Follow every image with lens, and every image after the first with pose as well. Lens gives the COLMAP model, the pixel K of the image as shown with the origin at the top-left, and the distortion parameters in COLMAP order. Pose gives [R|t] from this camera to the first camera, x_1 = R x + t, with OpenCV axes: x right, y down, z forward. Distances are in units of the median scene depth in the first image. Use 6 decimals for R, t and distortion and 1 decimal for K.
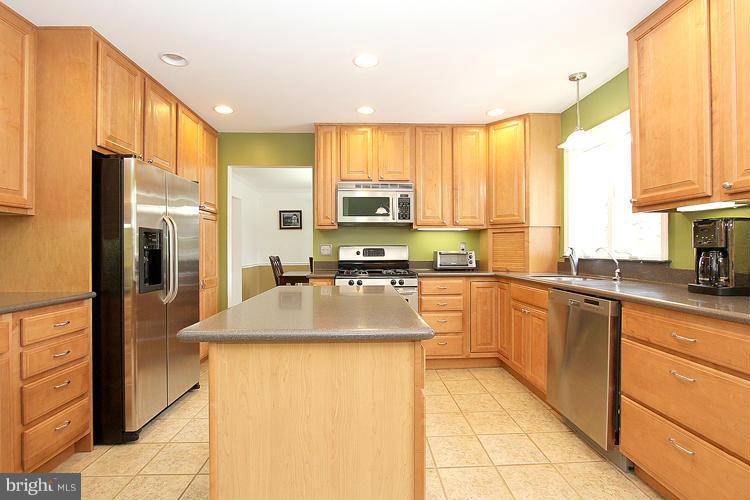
lens RADIAL K [[360.4, 0, 376.7], [0, 360.4, 244.7], [0, 0, 1]] dist [-0.002147, -0.000283]
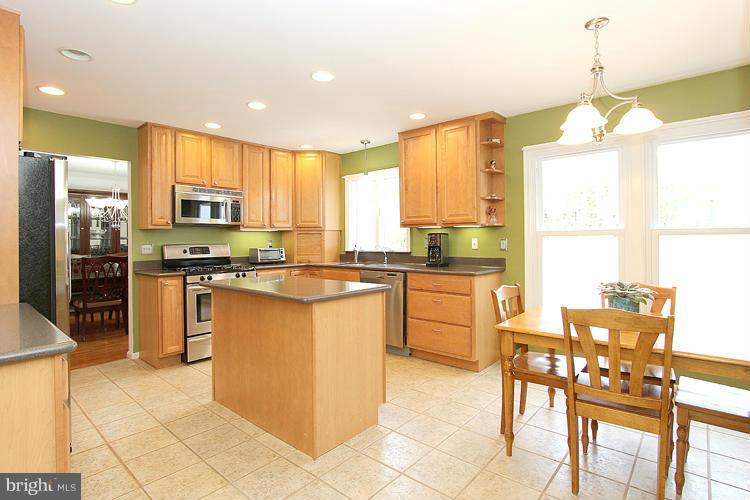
lens RADIAL K [[378.0, 0, 376.3], [0, 378.0, 236.0], [0, 0, 1]] dist [0.000640, -0.000017]
pose [[0.697137, 0.004851, 0.716921, -0.481239], [-0.003238, 0.999988, -0.003617, -0.021134], [-0.716930, 0.000200, 0.697145, -0.182166]]
